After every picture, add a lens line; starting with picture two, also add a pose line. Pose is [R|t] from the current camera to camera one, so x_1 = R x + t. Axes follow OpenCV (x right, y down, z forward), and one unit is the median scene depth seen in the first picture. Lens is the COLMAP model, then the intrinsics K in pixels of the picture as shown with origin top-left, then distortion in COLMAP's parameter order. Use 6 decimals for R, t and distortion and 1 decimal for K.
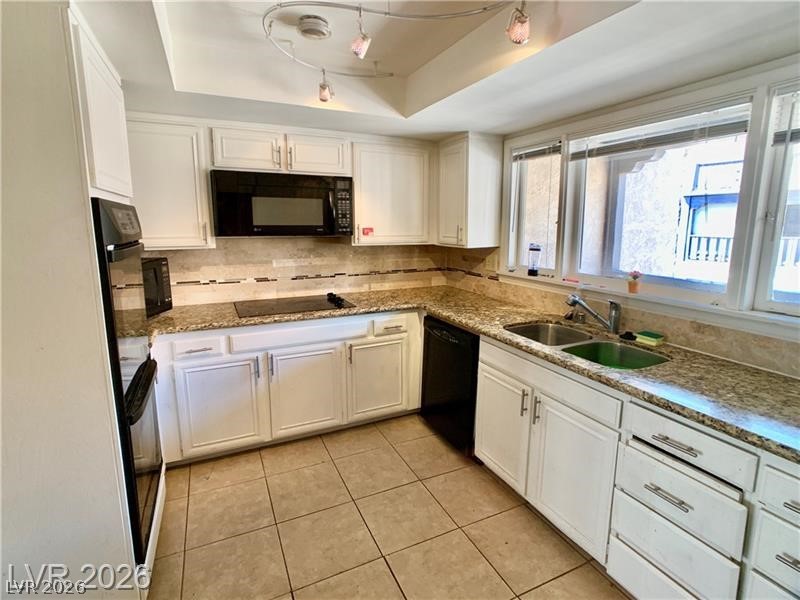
lens RADIAL K [[396.3, 0, 398.0], [0, 396.3, 286.8], [0, 0, 1]] dist [-0.009908, 0.000462]
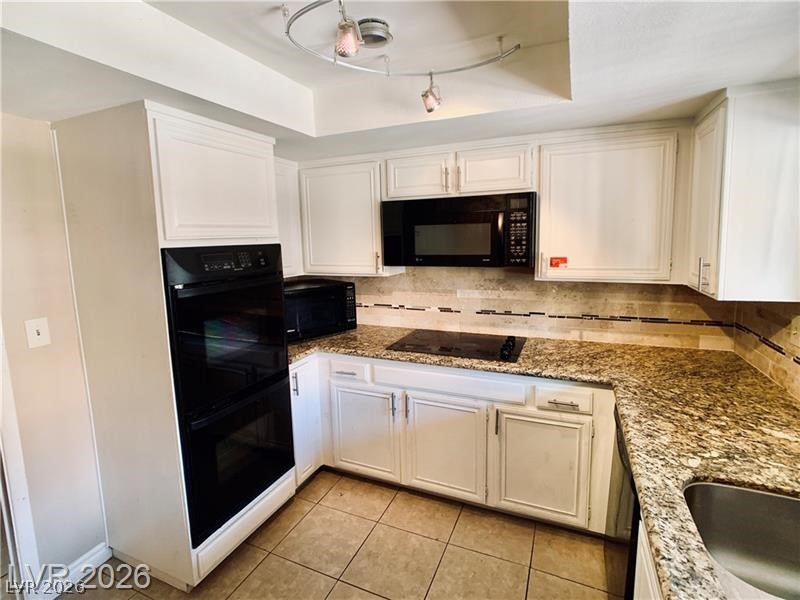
lens RADIAL K [[396.3, 0, 398.0], [0, 396.3, 286.8], [0, 0, 1]] dist [-0.009908, 0.000462]
pose [[0.651262, 0.078307, -0.754802, 0.304182], [-0.094318, 0.995302, 0.021878, -0.087374], [0.752969, 0.056943, 0.655588, 0.316833]]
